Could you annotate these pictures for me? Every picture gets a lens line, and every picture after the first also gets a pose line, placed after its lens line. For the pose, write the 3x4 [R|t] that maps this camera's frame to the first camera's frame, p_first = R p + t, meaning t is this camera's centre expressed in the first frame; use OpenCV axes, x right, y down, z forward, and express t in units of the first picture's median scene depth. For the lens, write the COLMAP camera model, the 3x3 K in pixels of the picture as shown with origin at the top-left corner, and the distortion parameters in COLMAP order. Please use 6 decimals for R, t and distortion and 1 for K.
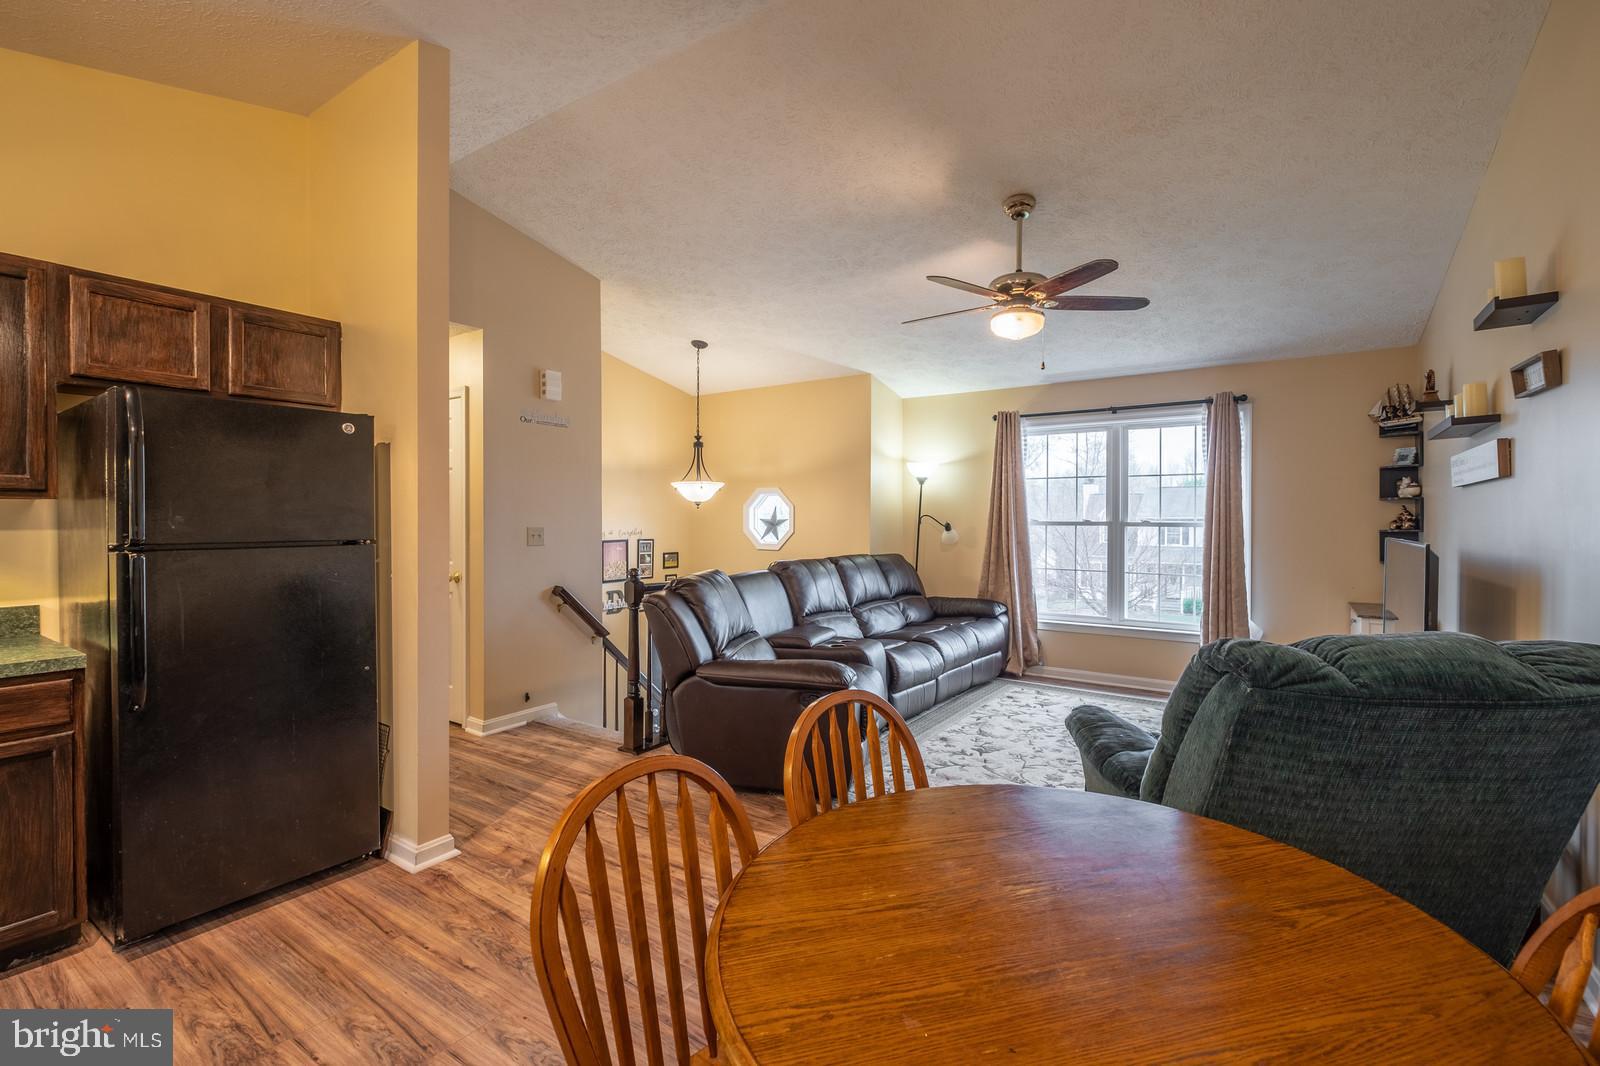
lens RADIAL K [[705.3, 0, 793.7], [0, 705.3, 523.4], [0, 0, 1]] dist [0.002497, -0.003562]
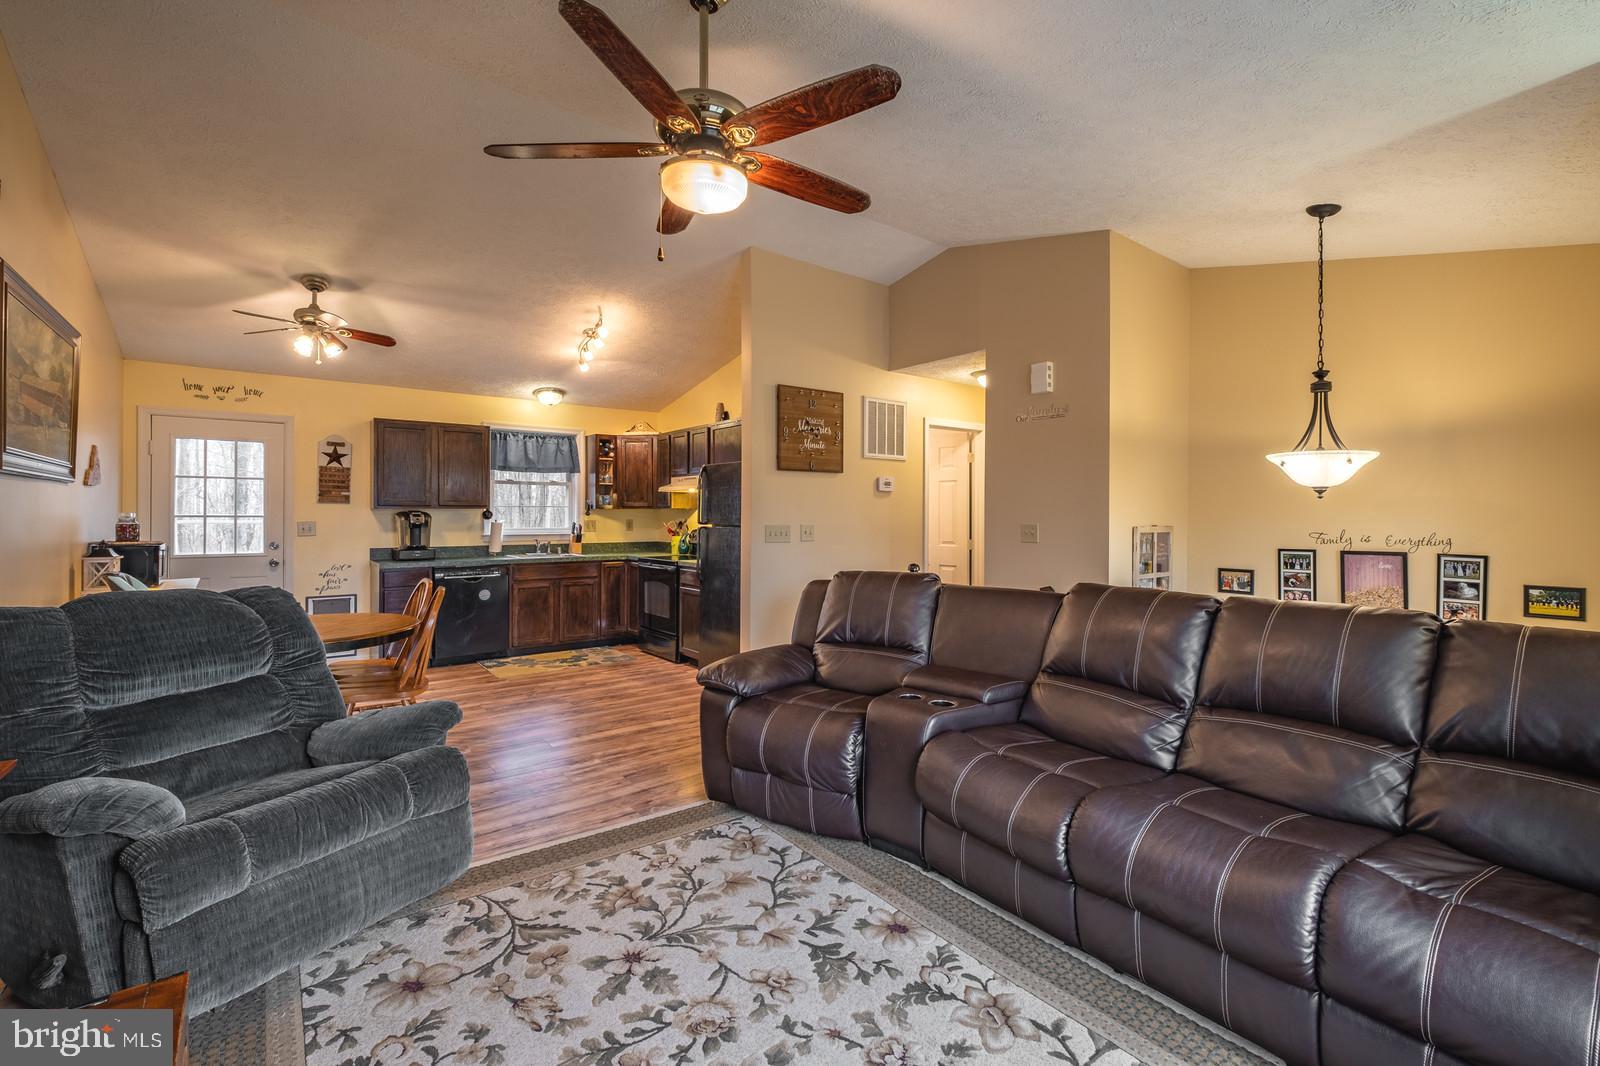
lens RADIAL K [[705.3, 0, 822.5], [0, 705.3, 516.5], [0, 0, 1]] dist [0.002497, -0.003562]
pose [[-0.284600, -0.000092, -0.958646, 1.265084], [-0.010904, 0.999936, 0.003141, -0.010186], [0.958584, 0.011347, -0.284583, 1.869005]]
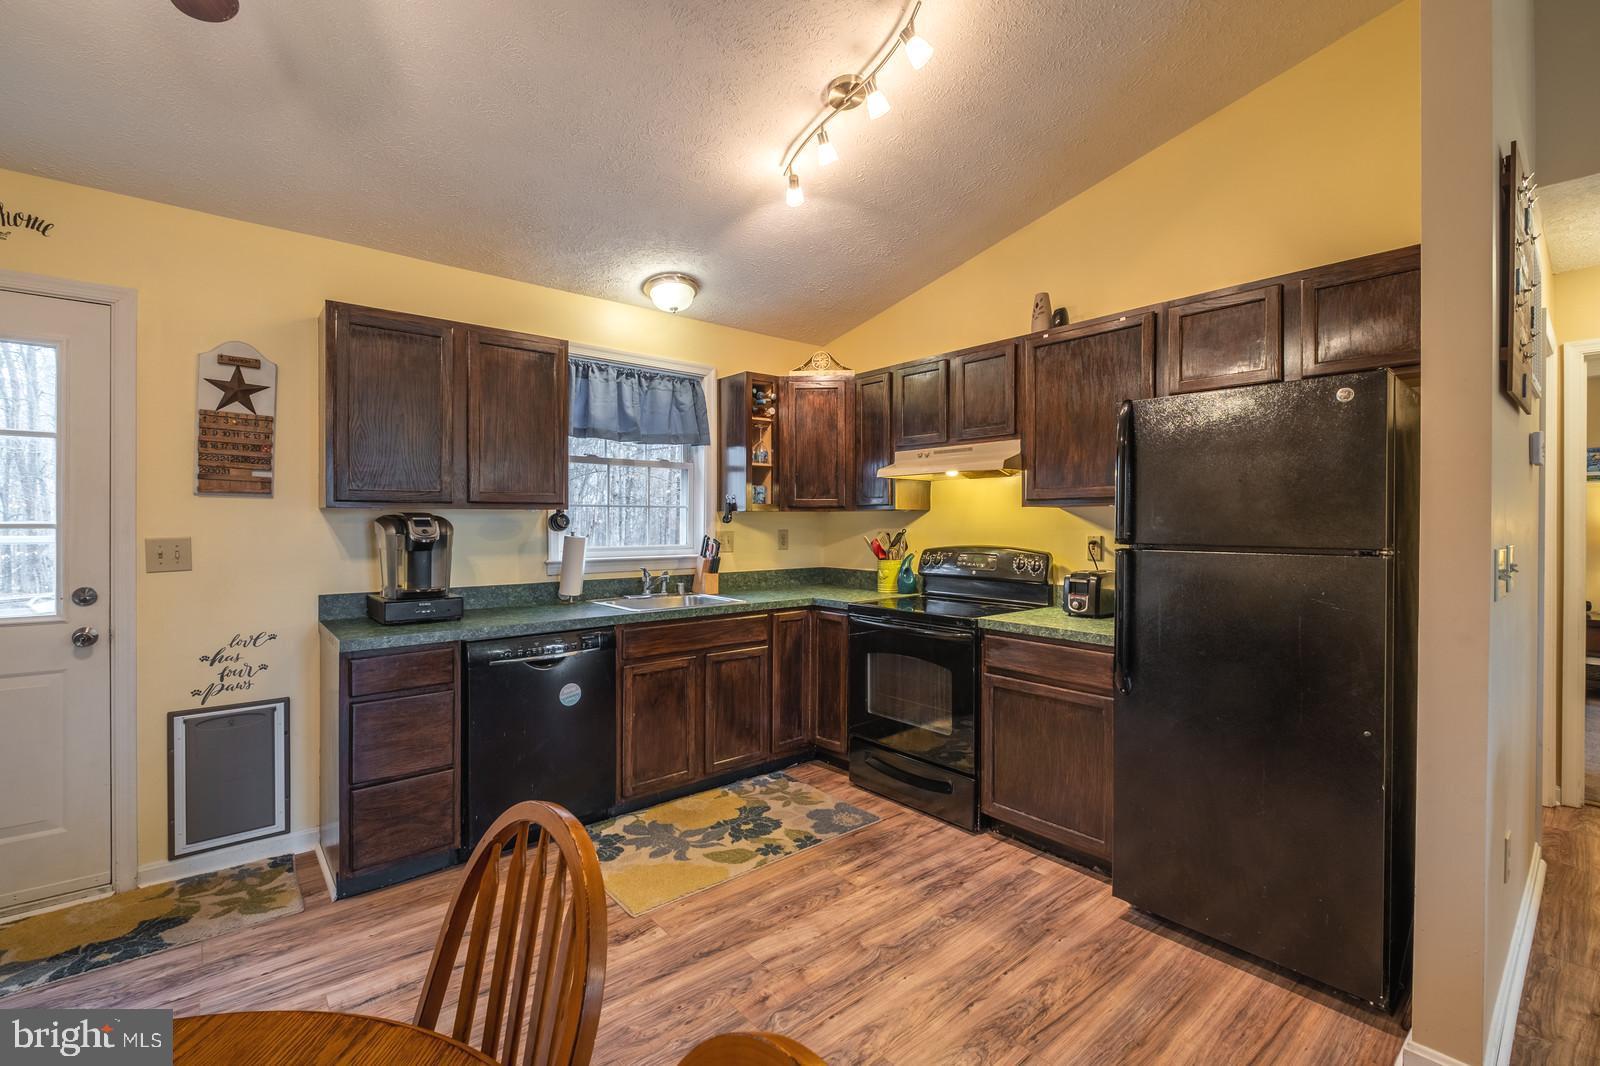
lens RADIAL K [[705.3, 0, 804.4], [0, 705.3, 524.9], [0, 0, 1]] dist [0.002497, -0.003562]
pose [[-0.261257, 0.001908, -0.965267, 0.219903], [-0.009173, 0.999948, 0.004460, 0.001110], [0.965226, 0.010020, -0.261226, 0.675232]]
